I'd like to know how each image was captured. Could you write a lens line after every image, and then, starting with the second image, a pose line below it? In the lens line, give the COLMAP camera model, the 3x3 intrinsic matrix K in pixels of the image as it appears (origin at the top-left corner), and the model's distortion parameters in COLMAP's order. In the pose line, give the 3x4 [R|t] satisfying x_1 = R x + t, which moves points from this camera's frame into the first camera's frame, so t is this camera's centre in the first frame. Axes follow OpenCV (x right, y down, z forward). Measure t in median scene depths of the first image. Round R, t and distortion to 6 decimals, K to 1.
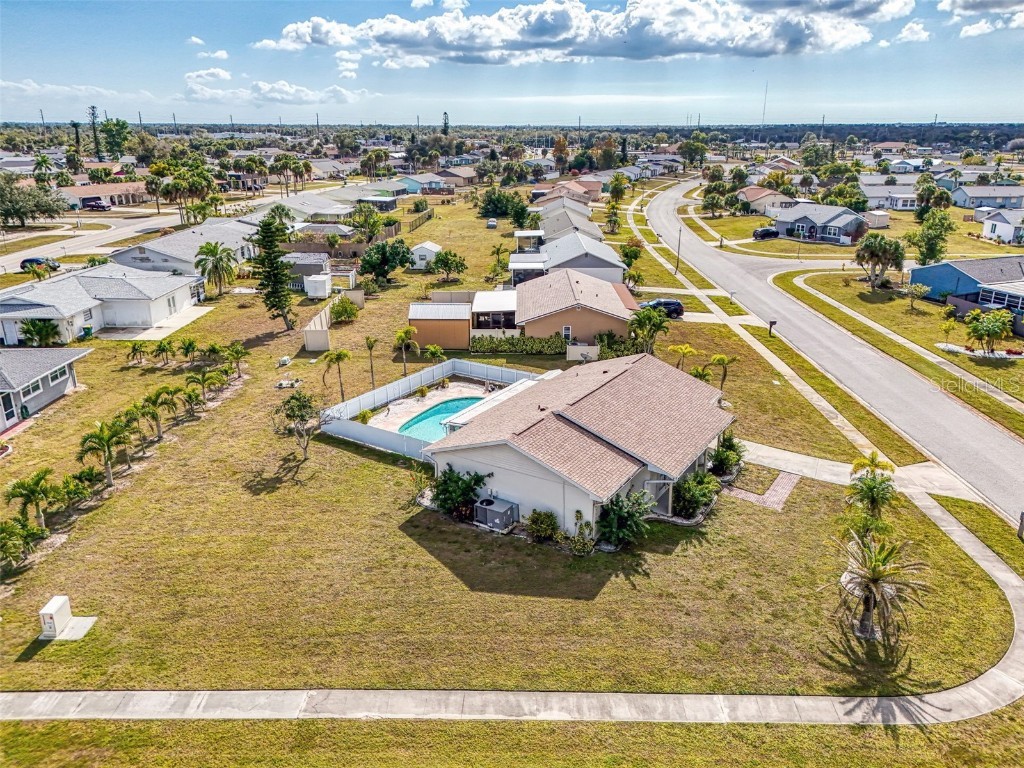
lens RADIAL K [[762.5, 0, 521.2], [0, 762.5, 384.2], [0, 0, 1]] dist [0.068911, -0.055521]
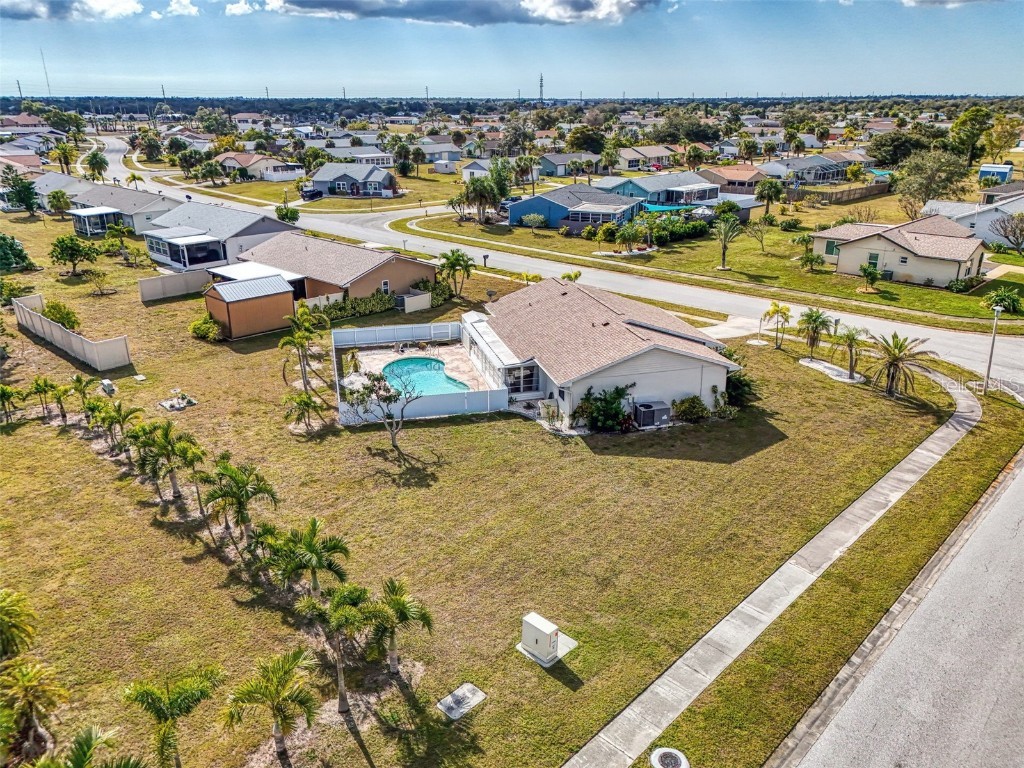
lens RADIAL K [[750.4, 0, 519.9], [0, 750.4, 398.9], [0, 0, 1]] dist [0.075236, -0.068466]
pose [[0.688024, -0.268579, 0.674157, -0.689666], [0.233912, 0.961486, 0.144326, -0.040307], [-0.686956, 0.058394, 0.724349, 0.269001]]
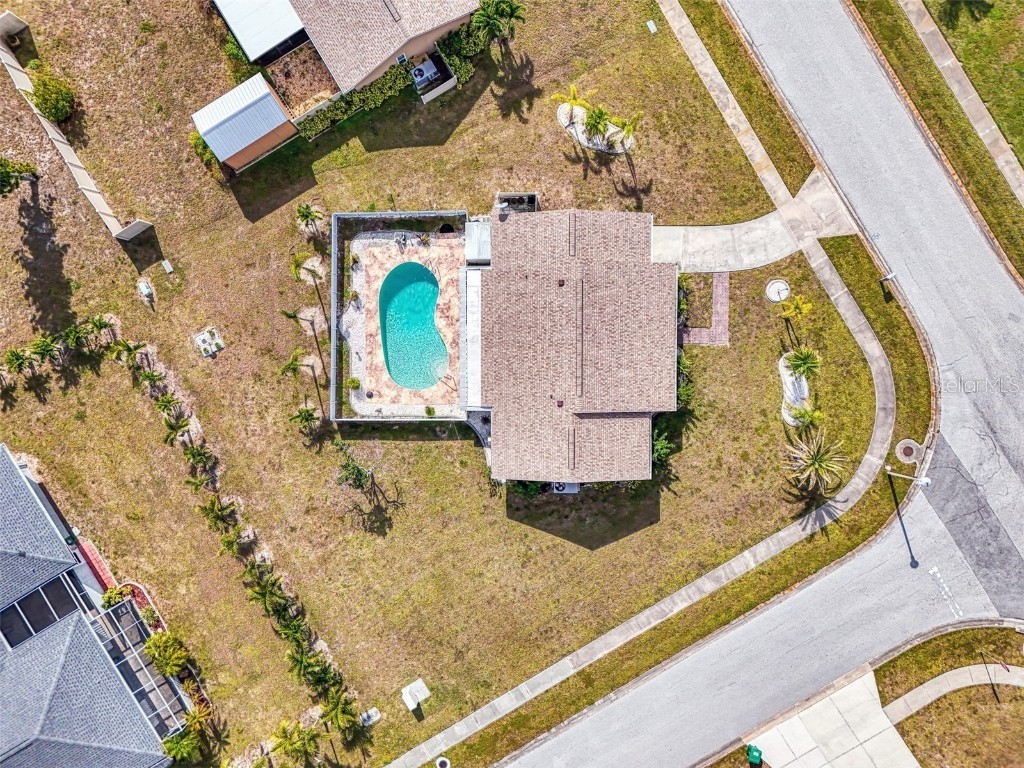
lens RADIAL K [[769.9, 0, 514.8], [0, 769.9, 375.2], [0, 0, 1]] dist [0.077355, -0.071237]
pose [[0.856374, -0.515814, -0.023644, 0.017407], [0.181258, 0.257425, 0.949146, -0.976099], [-0.483496, -0.817110, 0.313948, 0.592023]]
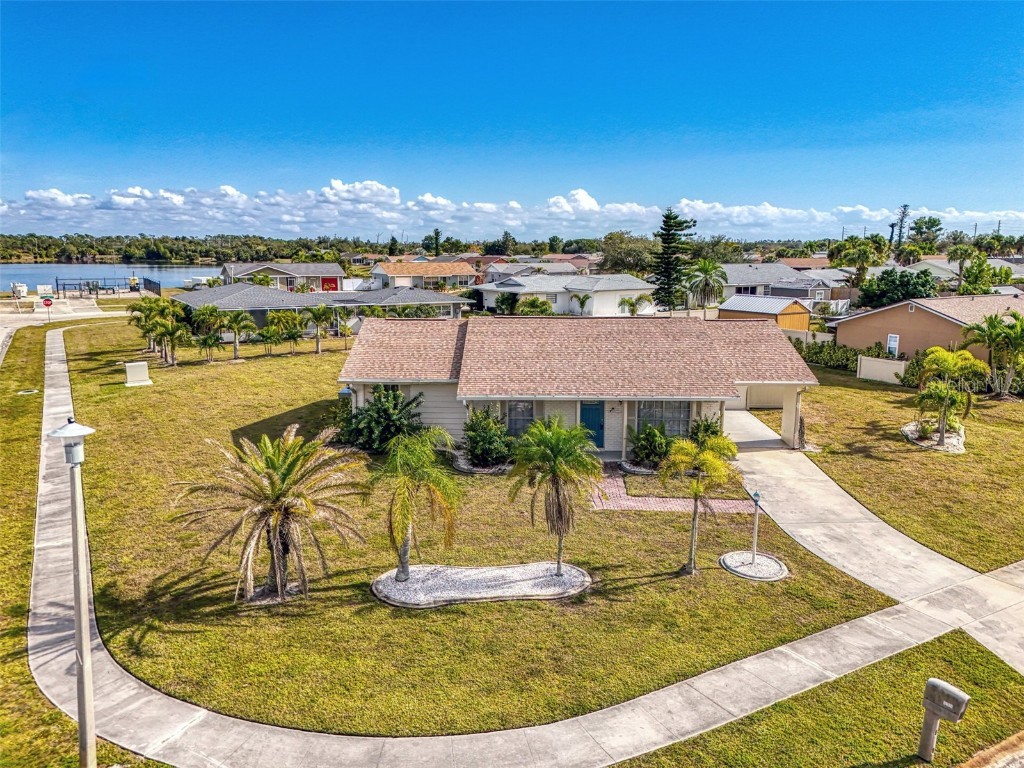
lens RADIAL K [[769.9, 0, 514.8], [0, 769.9, 375.2], [0, 0, 1]] dist [0.077355, -0.071237]
pose [[0.503419, 0.138142, -0.852928, 0.654211], [-0.277151, 0.960793, -0.007970, 0.073841], [0.818387, 0.240402, 0.521968, 0.518411]]
